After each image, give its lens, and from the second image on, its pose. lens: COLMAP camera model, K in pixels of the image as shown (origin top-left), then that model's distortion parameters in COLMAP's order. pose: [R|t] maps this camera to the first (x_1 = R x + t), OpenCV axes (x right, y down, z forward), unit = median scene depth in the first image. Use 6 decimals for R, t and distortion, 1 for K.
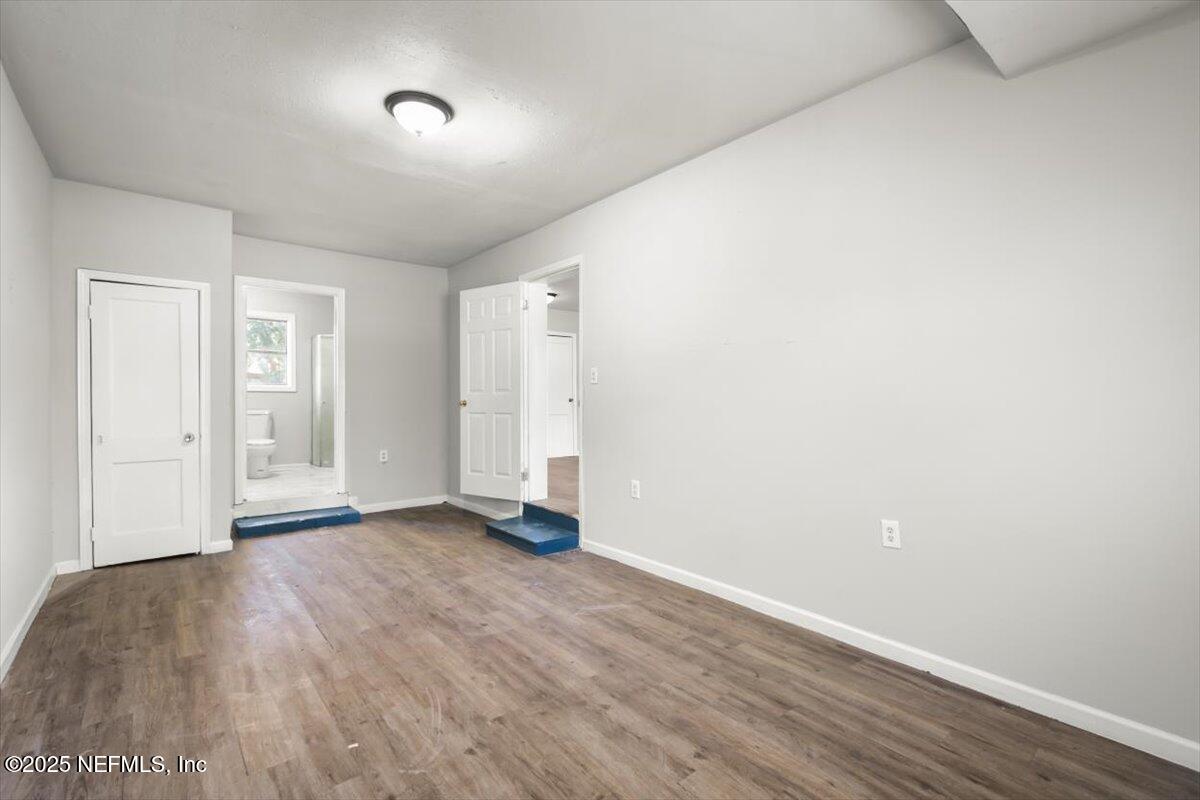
lens RADIAL K [[543.4, 0, 598.9], [0, 543.4, 398.6], [0, 0, 1]] dist [0.001875, 0.000438]
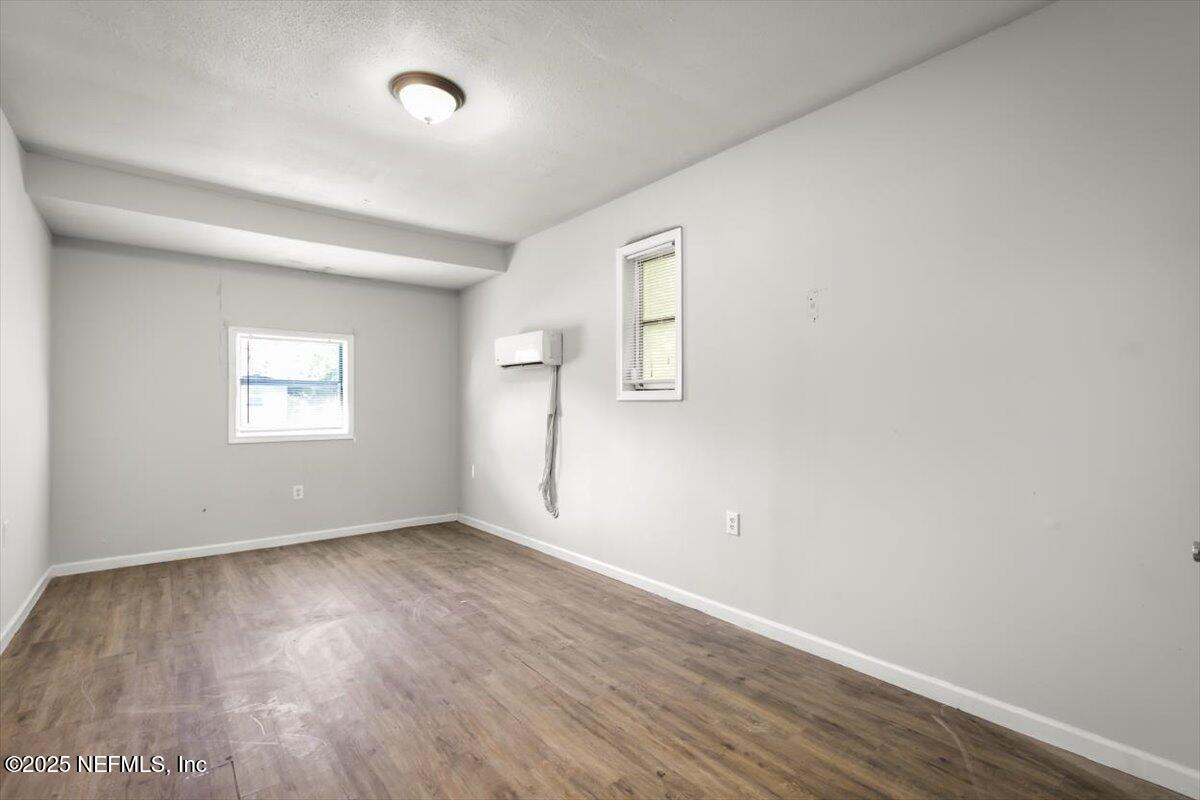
lens RADIAL K [[543.4, 0, 600.3], [0, 543.4, 403.5], [0, 0, 1]] dist [0.001875, 0.000438]
pose [[-0.999948, 0.000044, 0.010166, -0.692568], [0.000033, 0.999999, -0.001132, -0.015467], [-0.010166, -0.001131, -0.999948, 2.101036]]
